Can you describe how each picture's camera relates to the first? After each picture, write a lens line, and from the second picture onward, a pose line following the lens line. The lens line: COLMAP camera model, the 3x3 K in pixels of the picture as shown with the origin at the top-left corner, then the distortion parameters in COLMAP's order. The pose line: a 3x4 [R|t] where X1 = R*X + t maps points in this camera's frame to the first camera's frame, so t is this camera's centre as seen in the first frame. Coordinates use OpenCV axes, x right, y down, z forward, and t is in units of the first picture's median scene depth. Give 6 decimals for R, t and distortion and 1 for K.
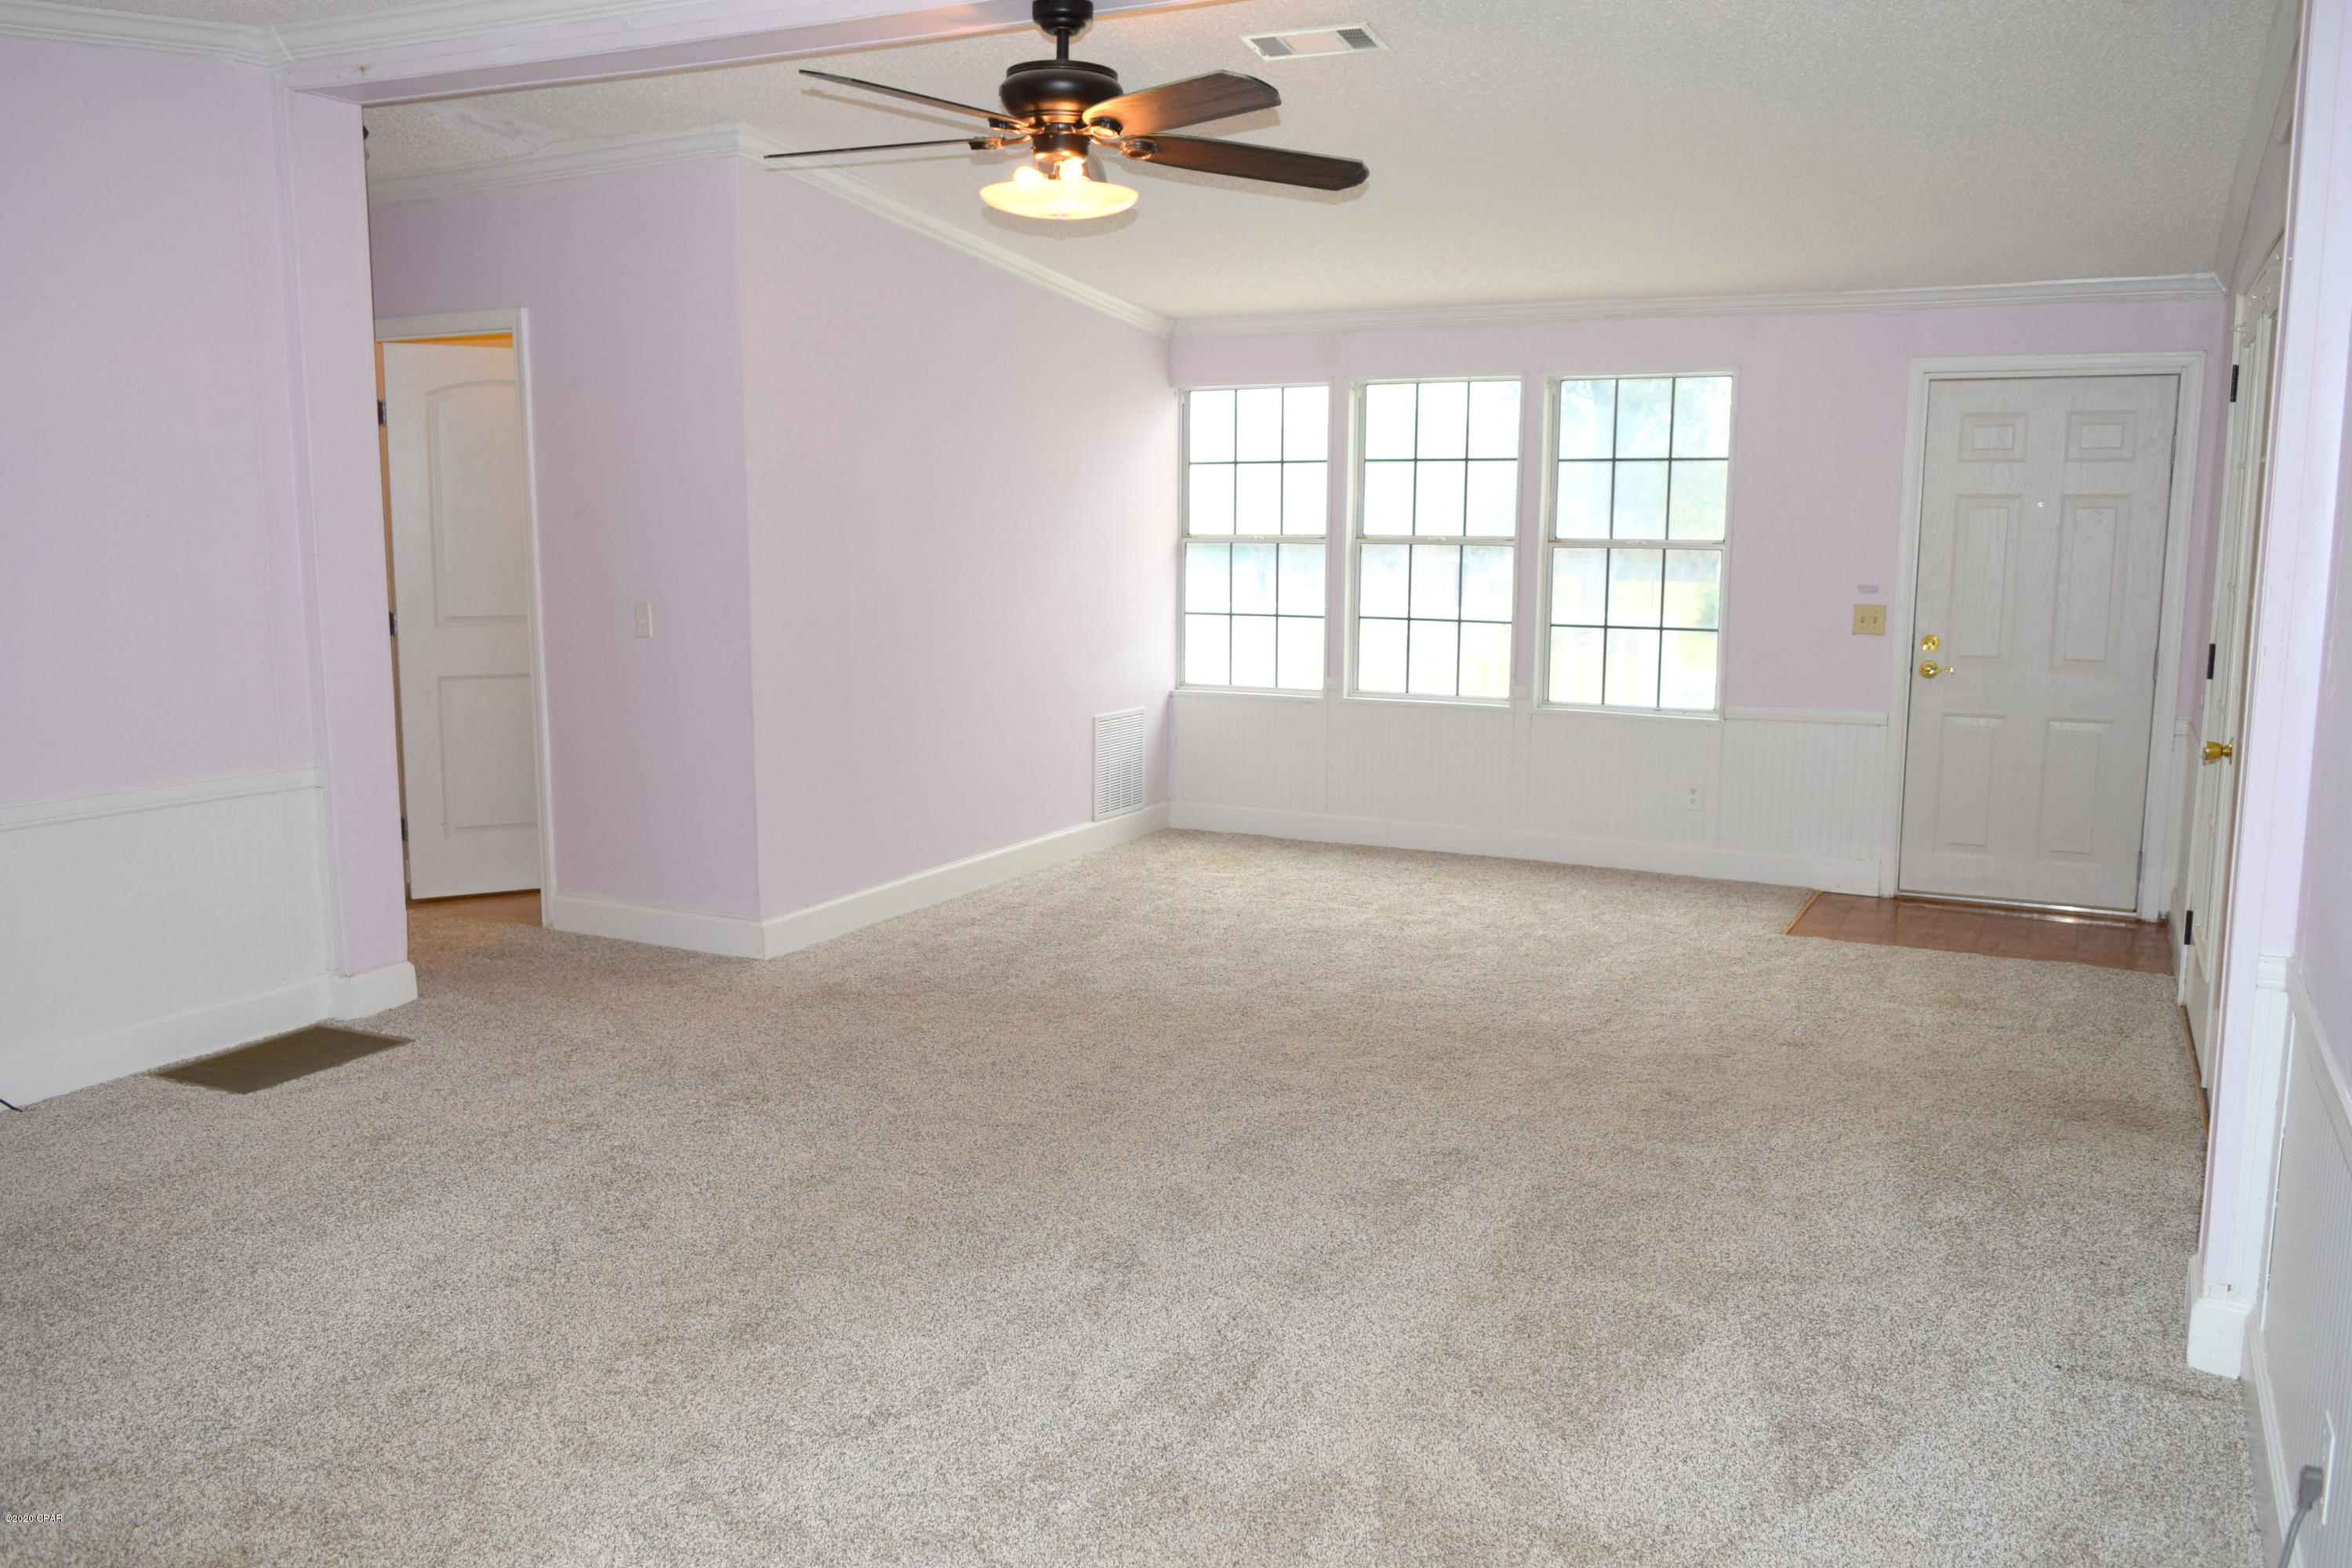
lens RADIAL K [[1851.1, 0, 1176.0], [0, 1851.1, 784.0], [0, 0, 1]] dist [-0.007190, -0.001773]
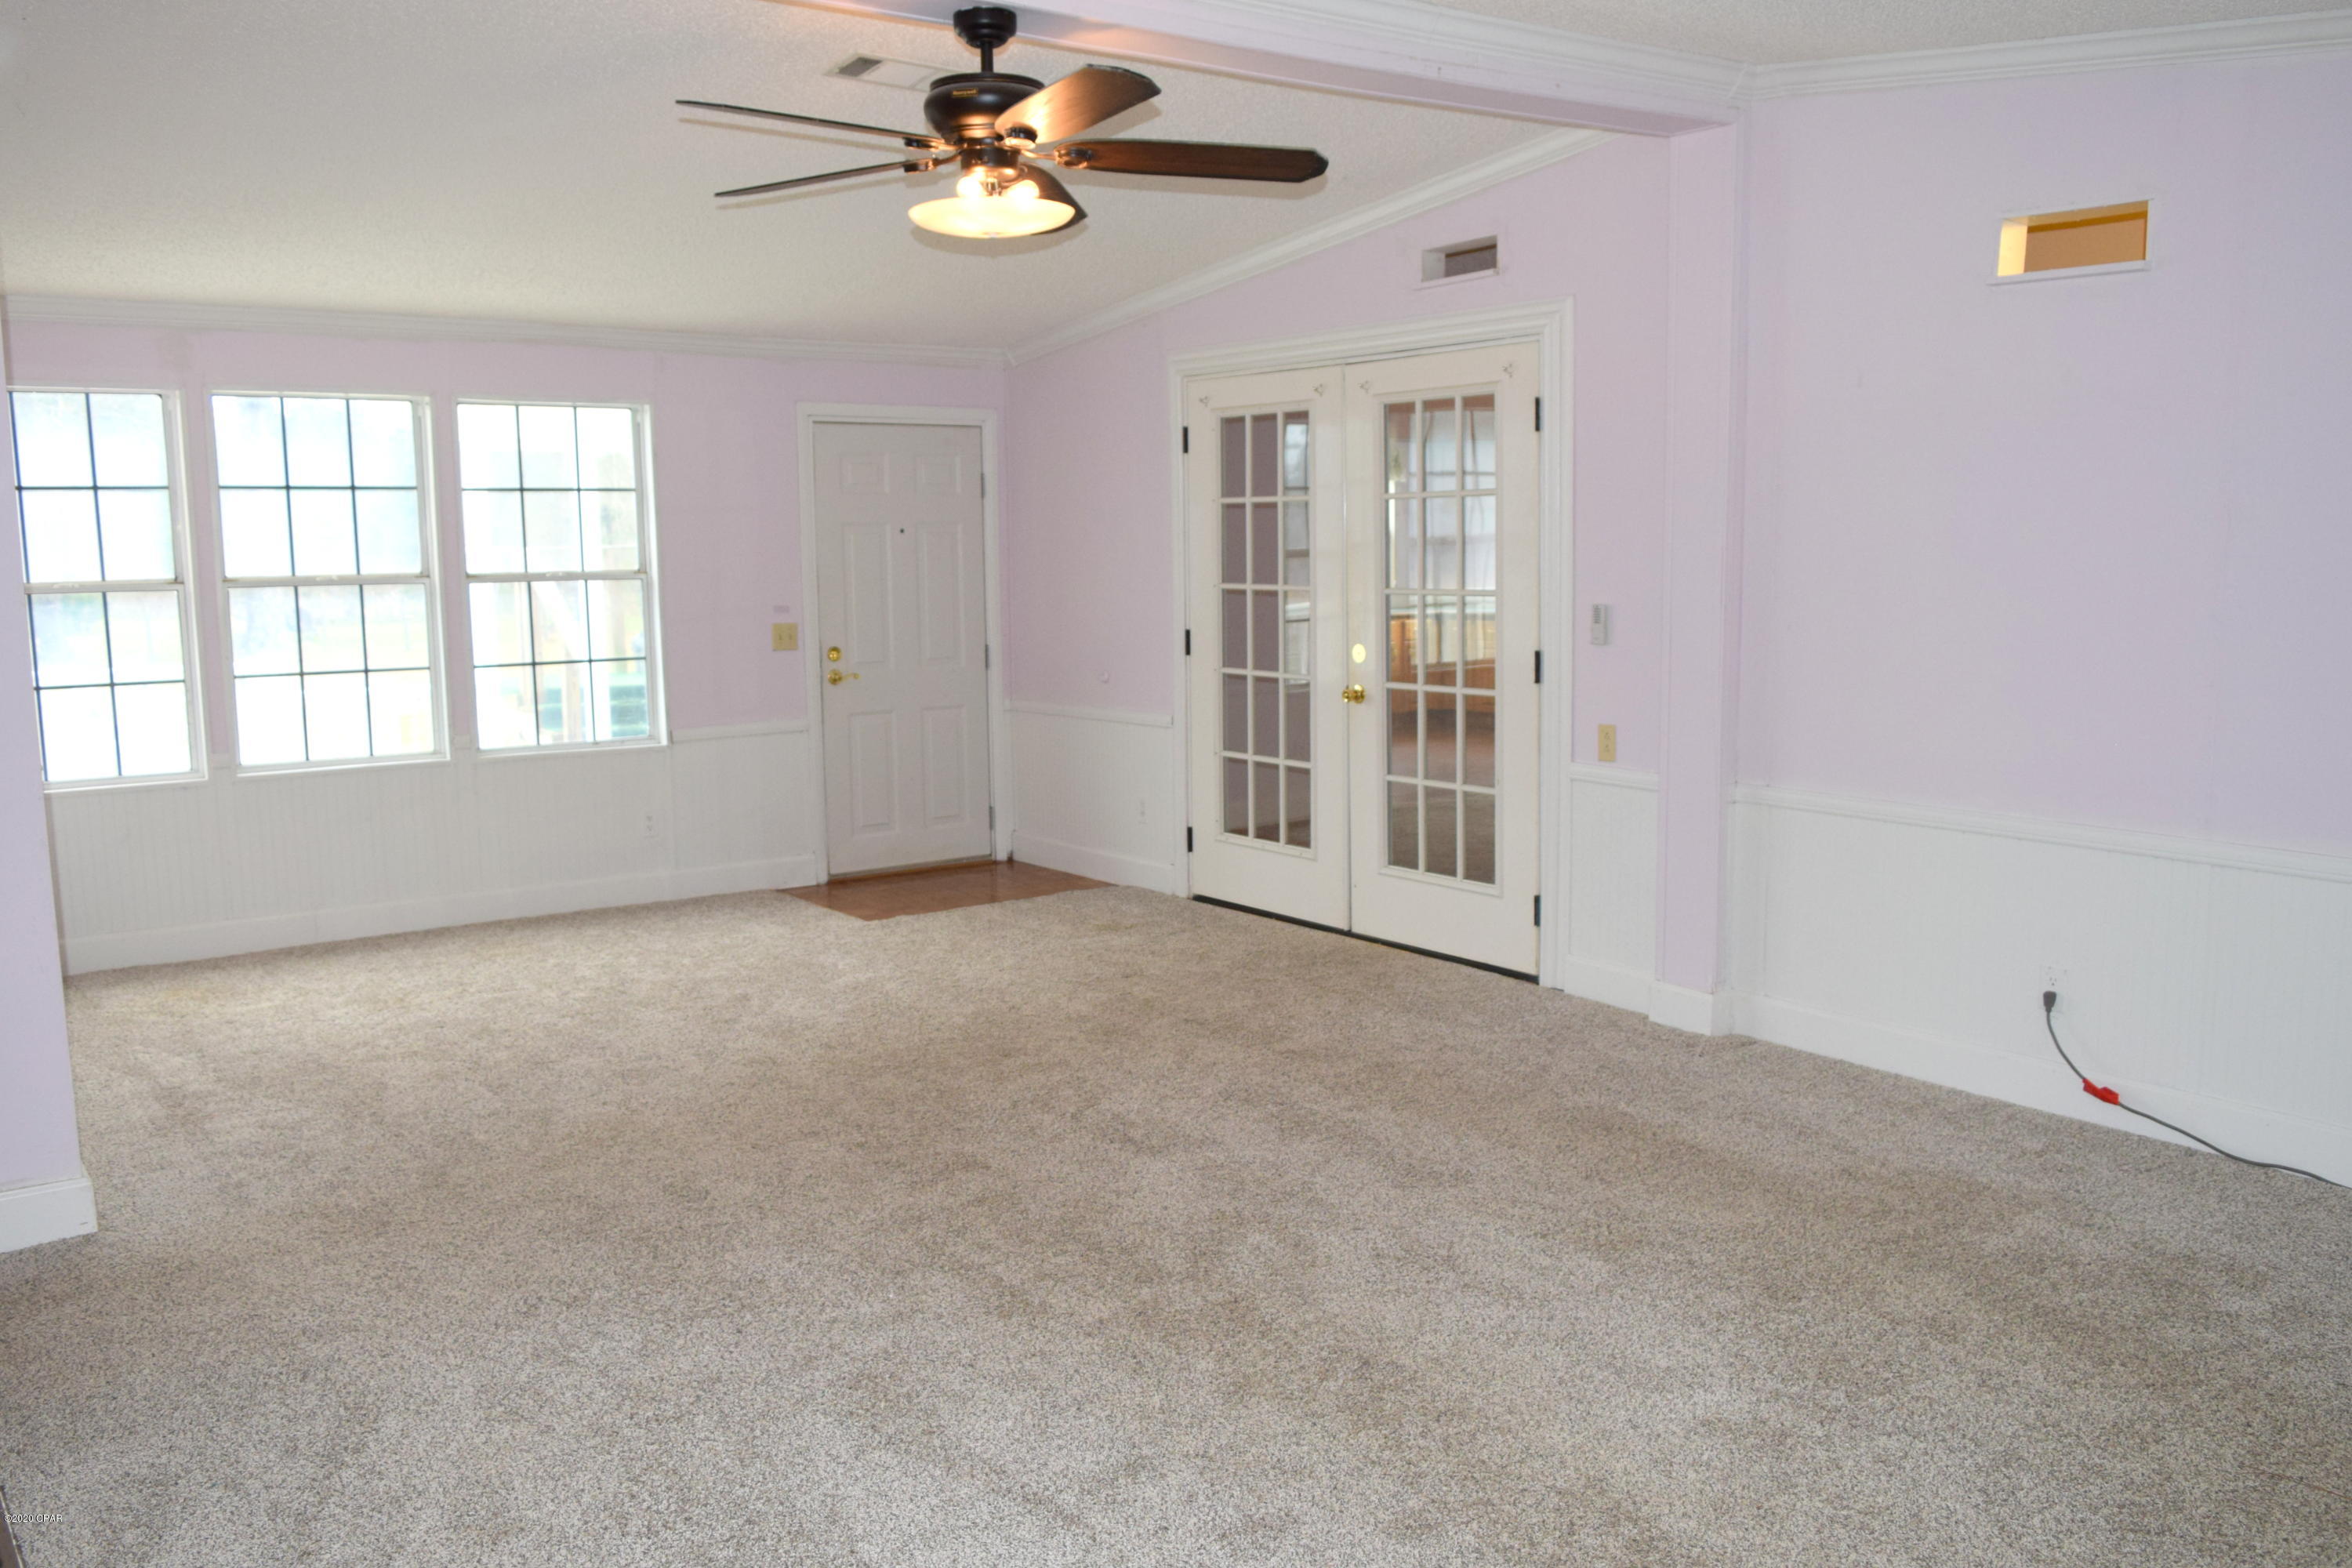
lens RADIAL K [[1913.4, 0, 1176.0], [0, 1913.4, 784.0], [0, 0, 1]] dist [-0.007460, -0.002971]
pose [[0.446040, -0.125532, 0.886166, -0.518116], [0.145518, 0.987112, 0.066587, -0.042606], [-0.883104, 0.099253, 0.458559, 0.269971]]
